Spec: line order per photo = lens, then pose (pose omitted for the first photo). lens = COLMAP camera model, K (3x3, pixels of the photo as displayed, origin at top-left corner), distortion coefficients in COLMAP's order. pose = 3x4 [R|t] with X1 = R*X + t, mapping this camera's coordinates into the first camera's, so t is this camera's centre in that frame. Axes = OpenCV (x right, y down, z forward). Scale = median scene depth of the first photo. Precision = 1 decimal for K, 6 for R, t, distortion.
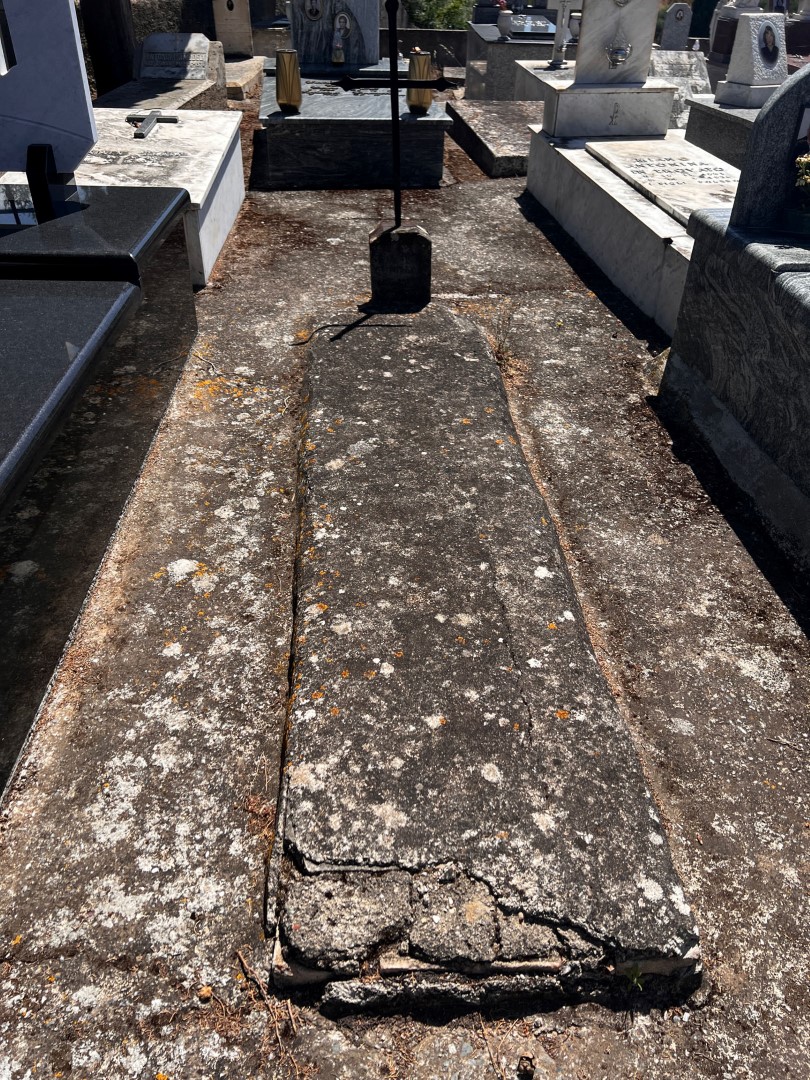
lens RADIAL K [[817.9, 0, 408.9], [0, 817.9, 539.6], [0, 0, 1]] dist [0.027479, -0.045130]
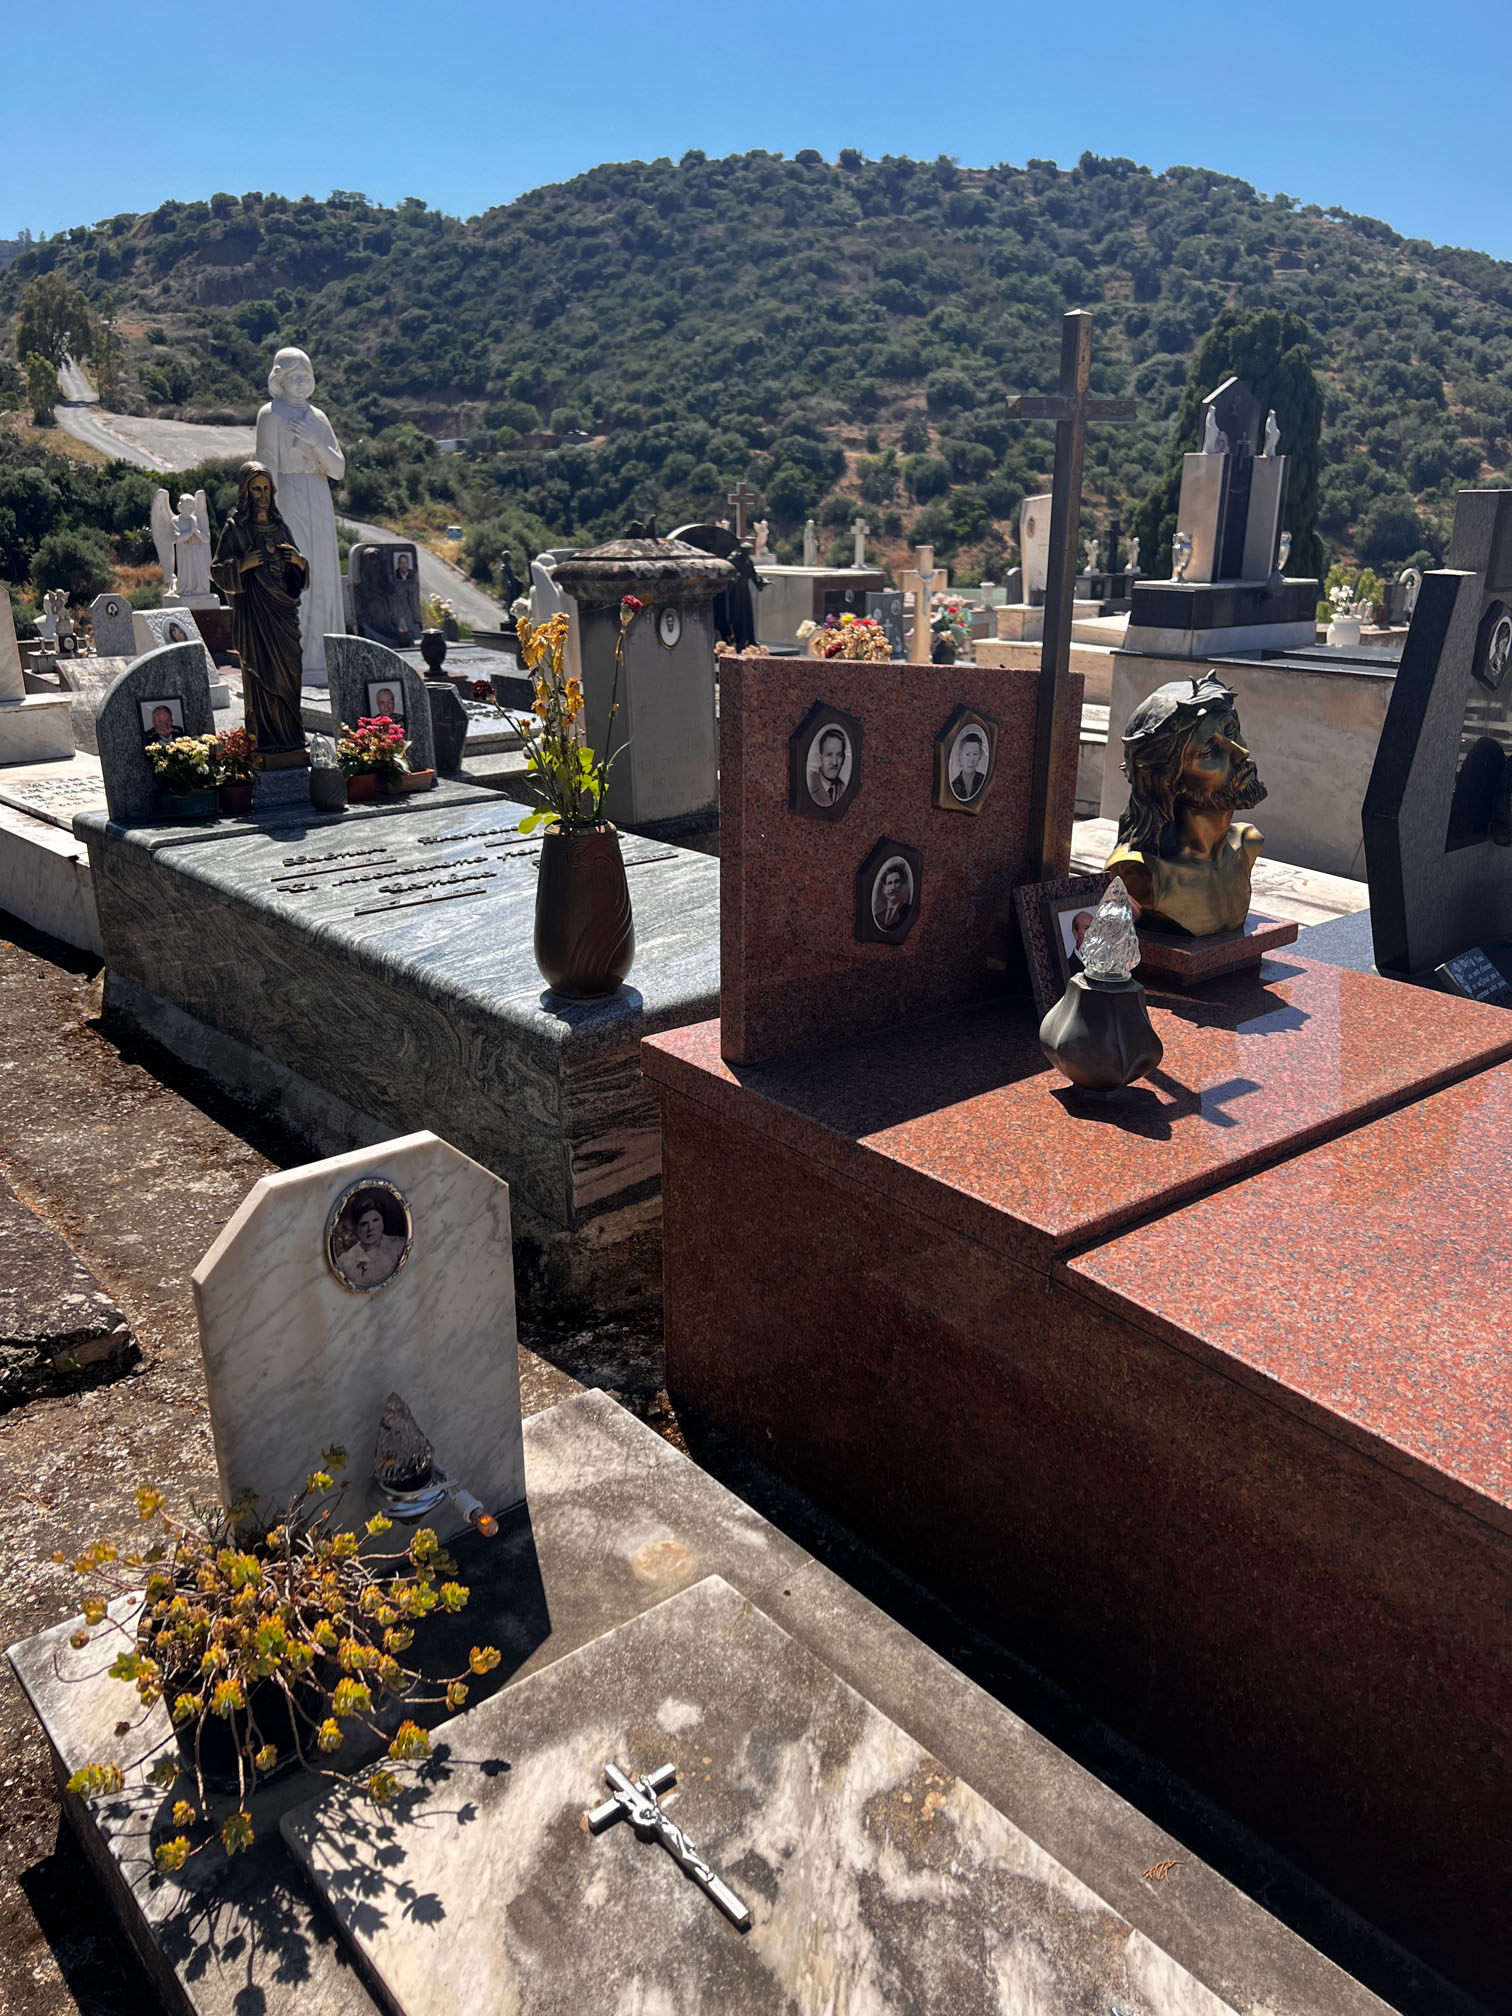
lens RADIAL K [[1526.8, 0, 836.6], [0, 1526.8, 1026.5], [0, 0, 1]] dist [0.027479, -0.045130]
pose [[0.790504, -0.210169, 0.575267, -0.009734], [0.368736, 0.913287, -0.173037, 0.437805], [-0.489016, 0.348908, 0.799454, -0.718597]]
